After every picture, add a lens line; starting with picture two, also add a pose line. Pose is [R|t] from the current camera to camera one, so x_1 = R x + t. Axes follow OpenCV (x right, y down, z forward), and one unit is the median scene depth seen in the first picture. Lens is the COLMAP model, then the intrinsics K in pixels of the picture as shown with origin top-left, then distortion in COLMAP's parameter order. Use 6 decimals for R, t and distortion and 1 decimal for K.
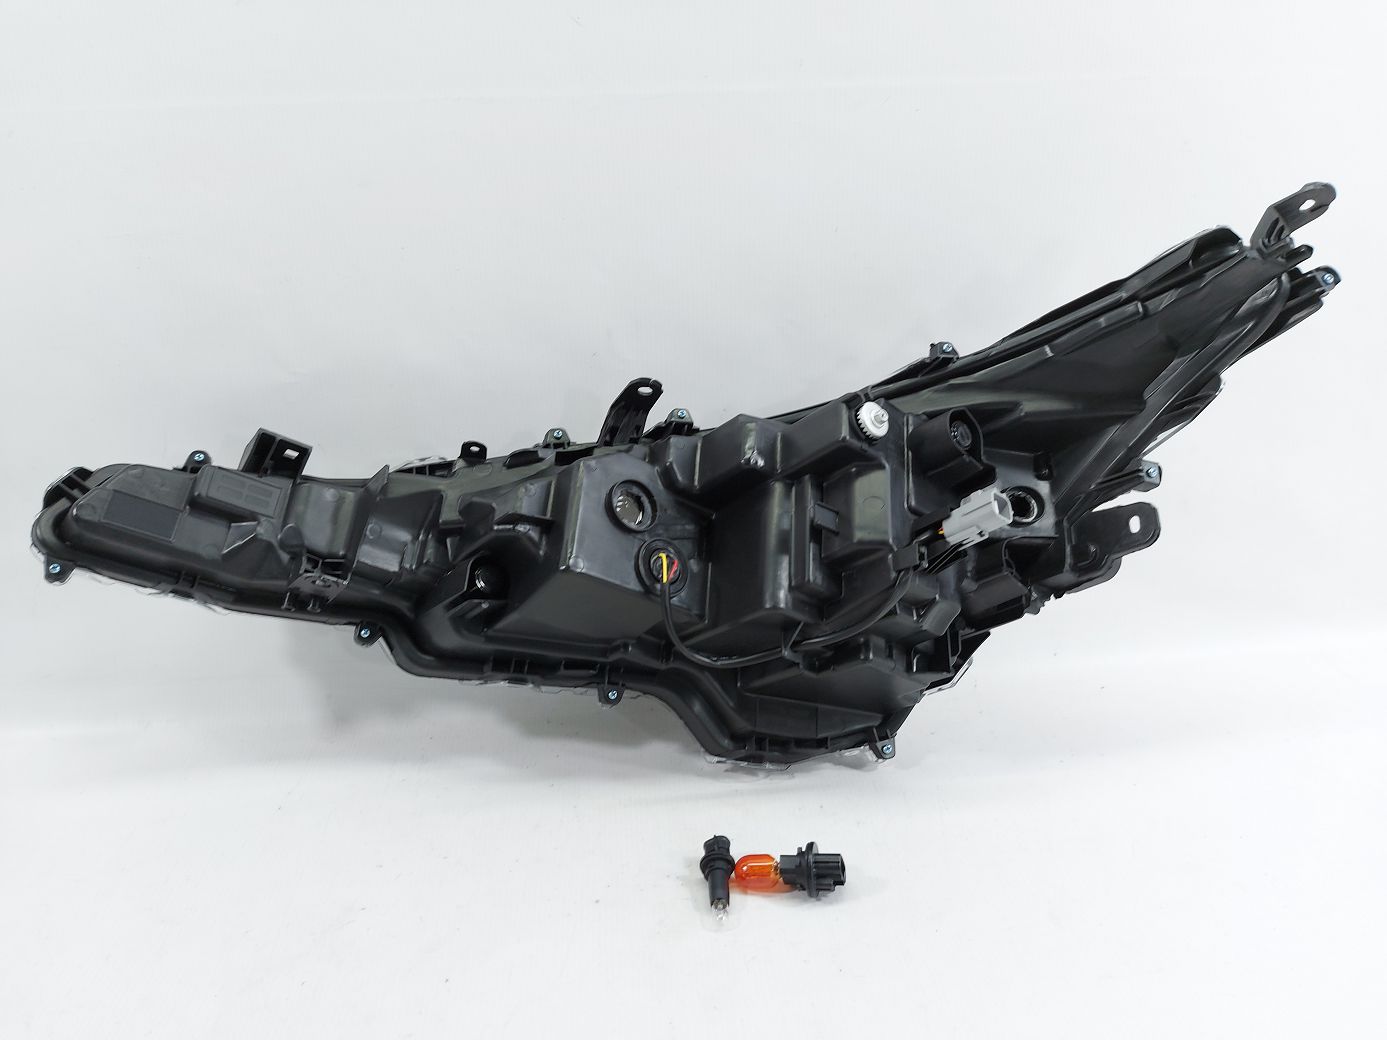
lens RADIAL K [[1062.0, 0, 693.5], [0, 1062.0, 520.0], [0, 0, 1]] dist [0.040929, -0.001143]
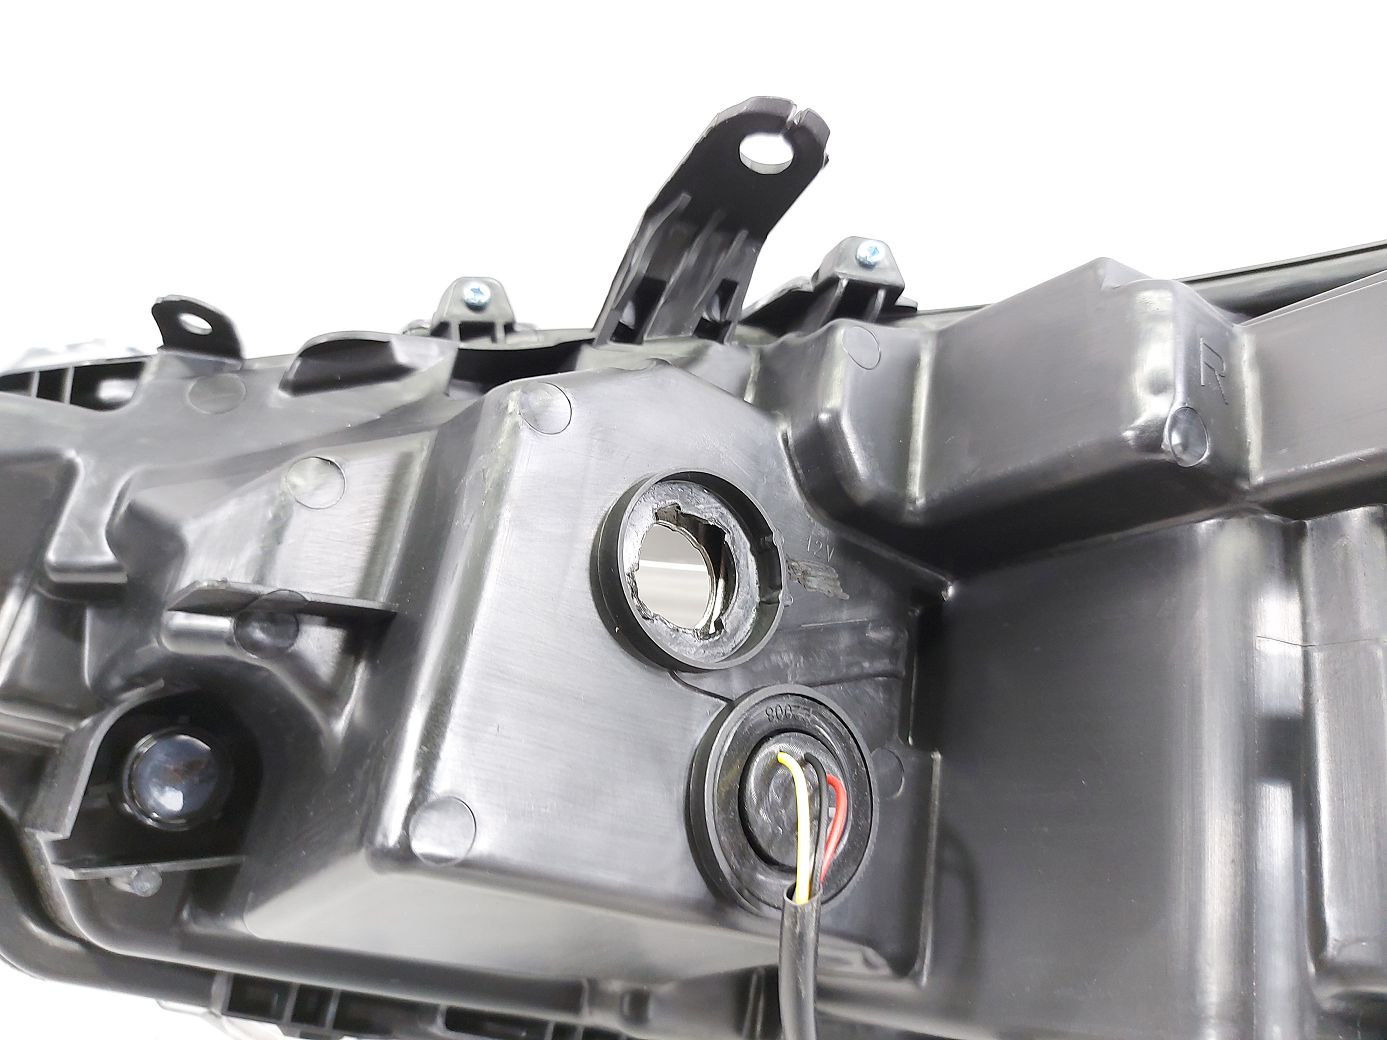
lens RADIAL K [[1140.4, 0, 693.5], [0, 1140.4, 520.0], [0, 0, 1]] dist [-0.009419, -0.004876]
pose [[0.996342, 0.073834, -0.043027, -0.043932], [-0.070308, 0.994441, 0.078388, -0.046458], [0.048576, -0.075076, 0.995994, 0.681919]]
